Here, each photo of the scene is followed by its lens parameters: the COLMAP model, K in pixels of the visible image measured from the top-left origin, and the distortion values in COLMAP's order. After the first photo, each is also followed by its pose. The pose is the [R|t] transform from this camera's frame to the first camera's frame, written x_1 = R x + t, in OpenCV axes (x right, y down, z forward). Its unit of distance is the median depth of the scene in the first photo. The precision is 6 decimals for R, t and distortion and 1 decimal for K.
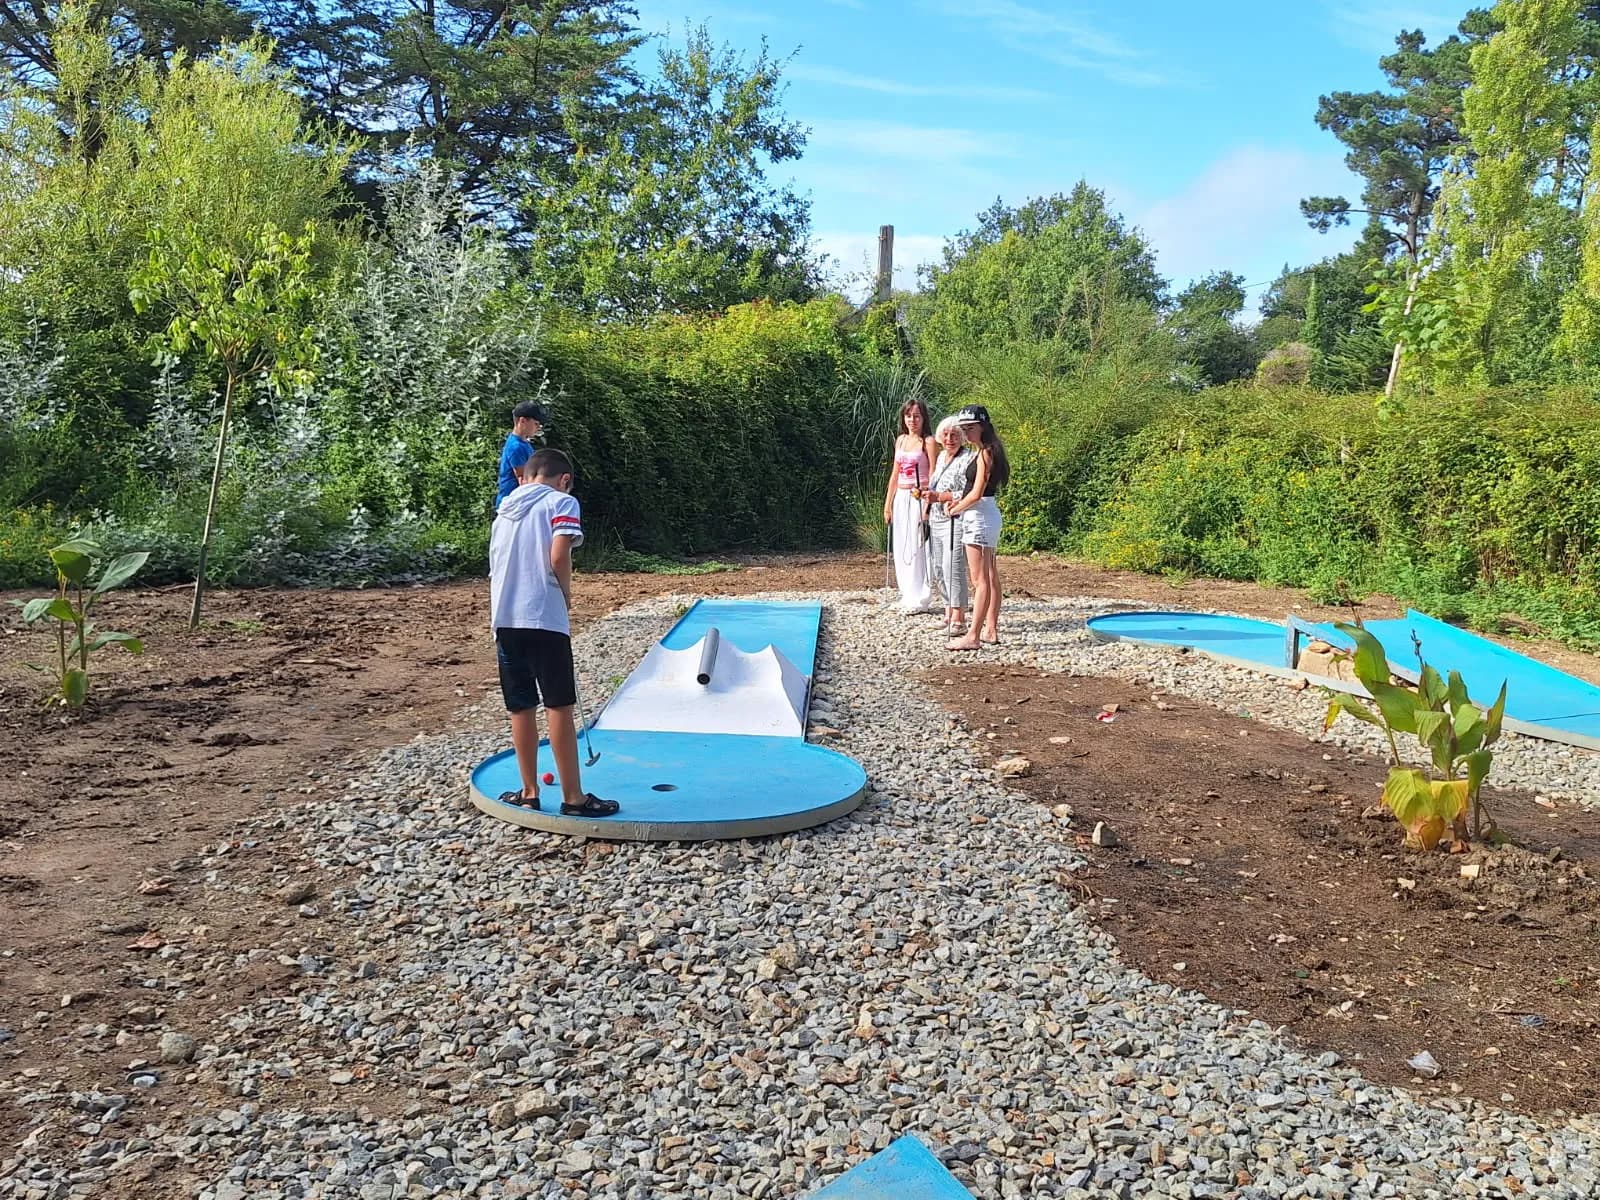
lens RADIAL K [[1532.6, 0, 860.5], [0, 1532.6, 606.6], [0, 0, 1]] dist [0.146548, -0.208038]
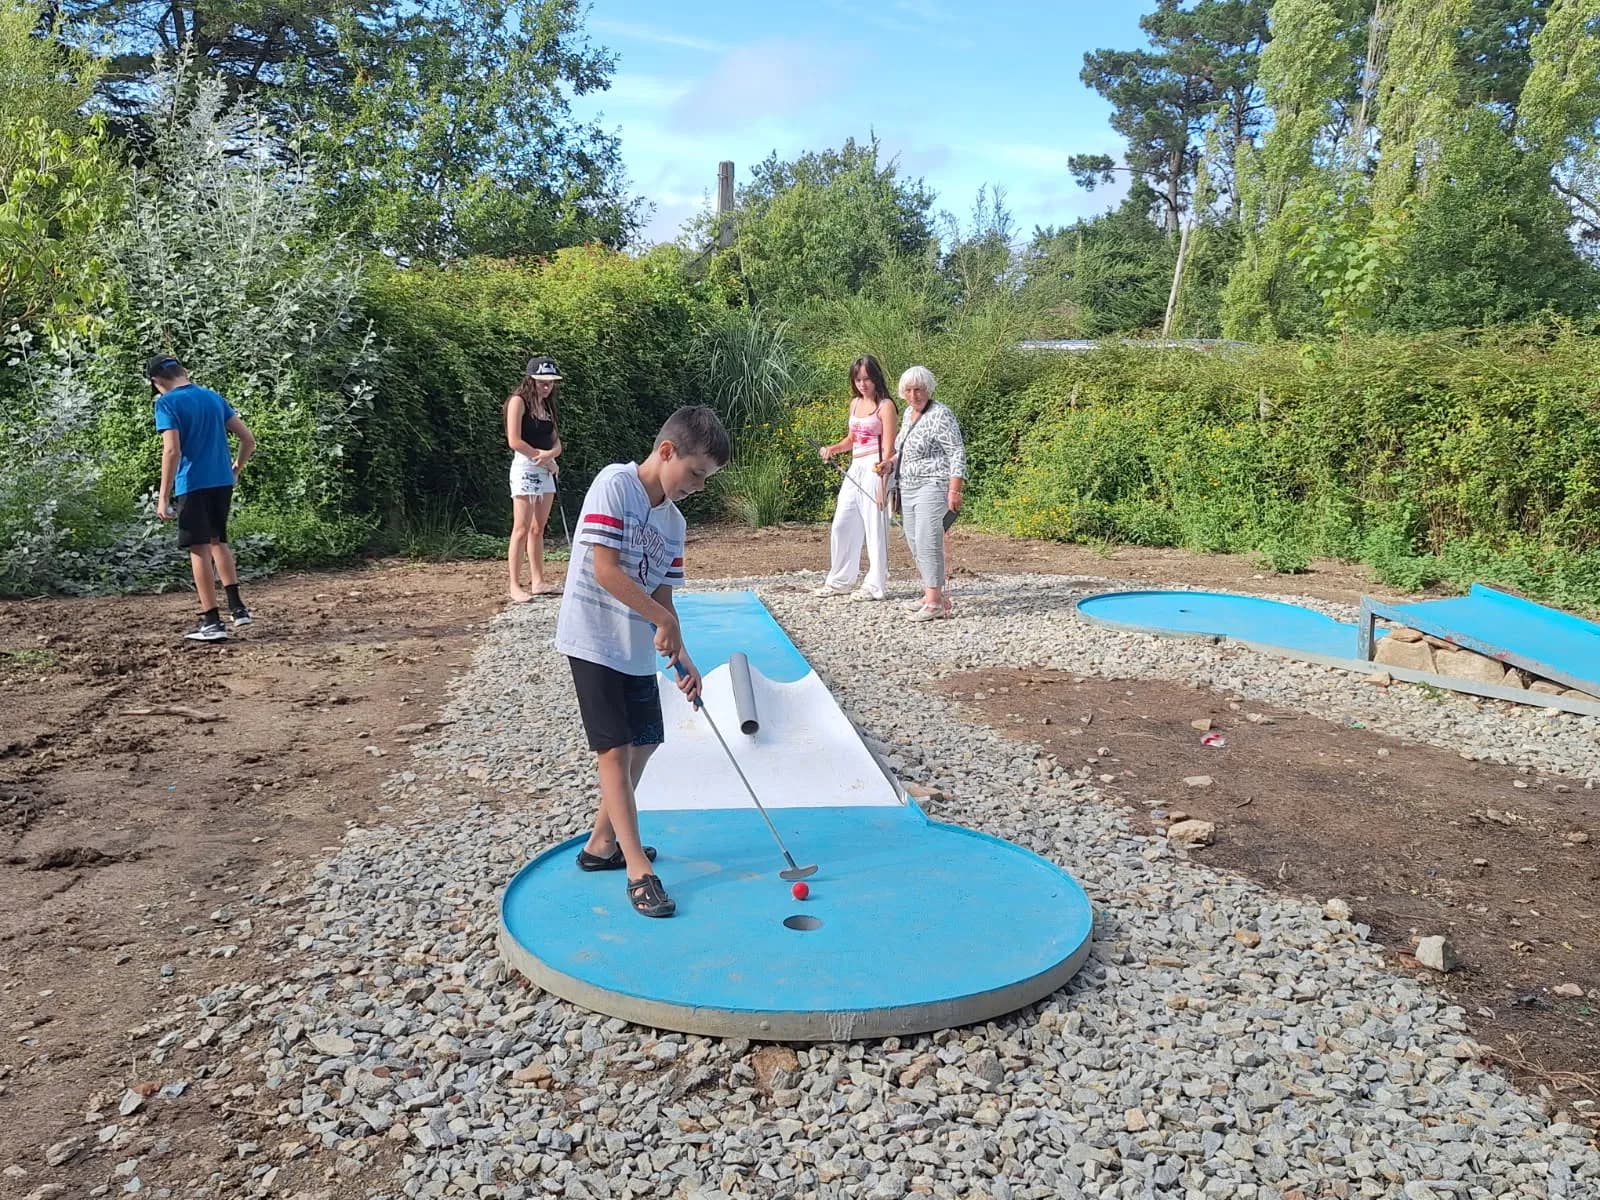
lens RADIAL K [[1532.6, 0, 860.5], [0, 1532.6, 606.6], [0, 0, 1]] dist [0.146548, -0.208038]
pose [[0.988291, -0.036145, 0.148237, -0.072247], [0.032414, 0.999096, 0.027515, -0.013217], [-0.149097, -0.022388, 0.988569, 0.125948]]
